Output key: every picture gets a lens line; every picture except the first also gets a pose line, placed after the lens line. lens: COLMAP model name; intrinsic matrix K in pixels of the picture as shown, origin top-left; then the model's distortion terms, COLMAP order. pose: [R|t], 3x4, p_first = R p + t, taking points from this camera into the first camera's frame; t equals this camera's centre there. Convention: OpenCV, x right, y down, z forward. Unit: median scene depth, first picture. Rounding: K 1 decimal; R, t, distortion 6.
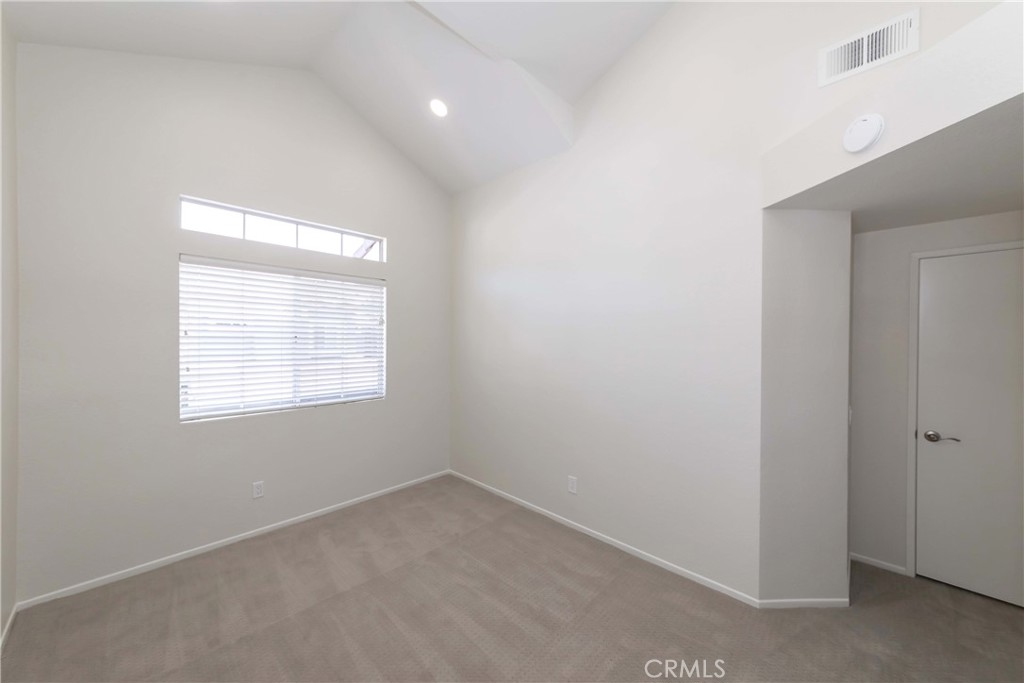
lens RADIAL K [[365.5, 0, 495.0], [0, 365.5, 341.7], [0, 0, 1]] dist [0.000670, 0.000376]
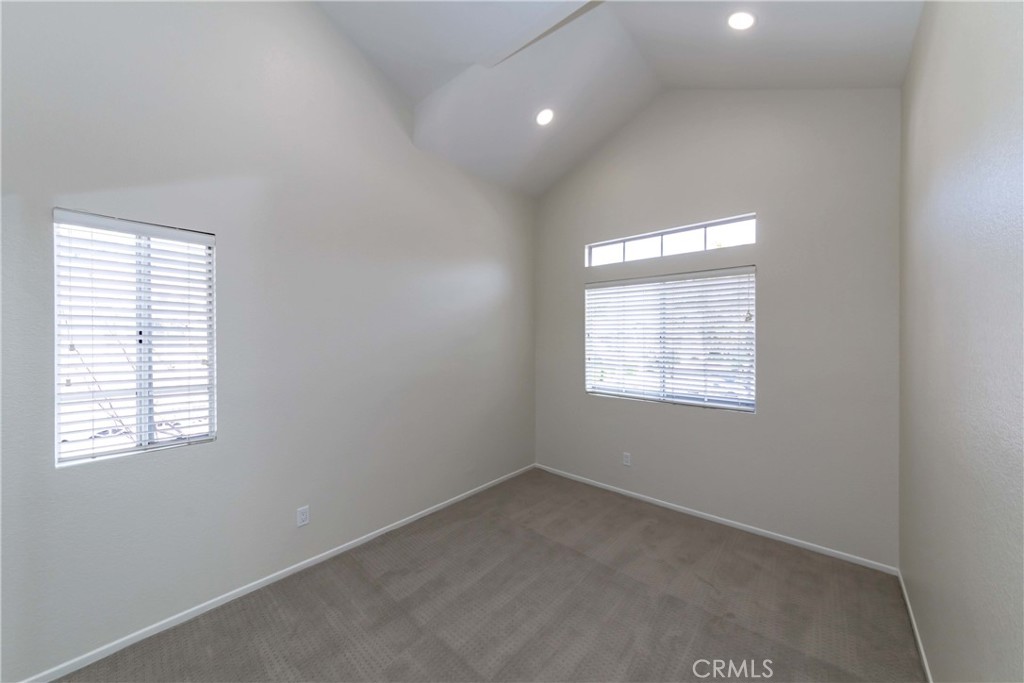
lens RADIAL K [[346.9, 0, 512.0], [0, 346.9, 341.5], [0, 0, 1]] dist [0.000188, 0.000079]
pose [[0.097884, 0.005272, -0.995184, 0.491043], [-0.009749, 0.999943, 0.004338, -0.000029], [0.995150, 0.009277, 0.097930, 0.484516]]
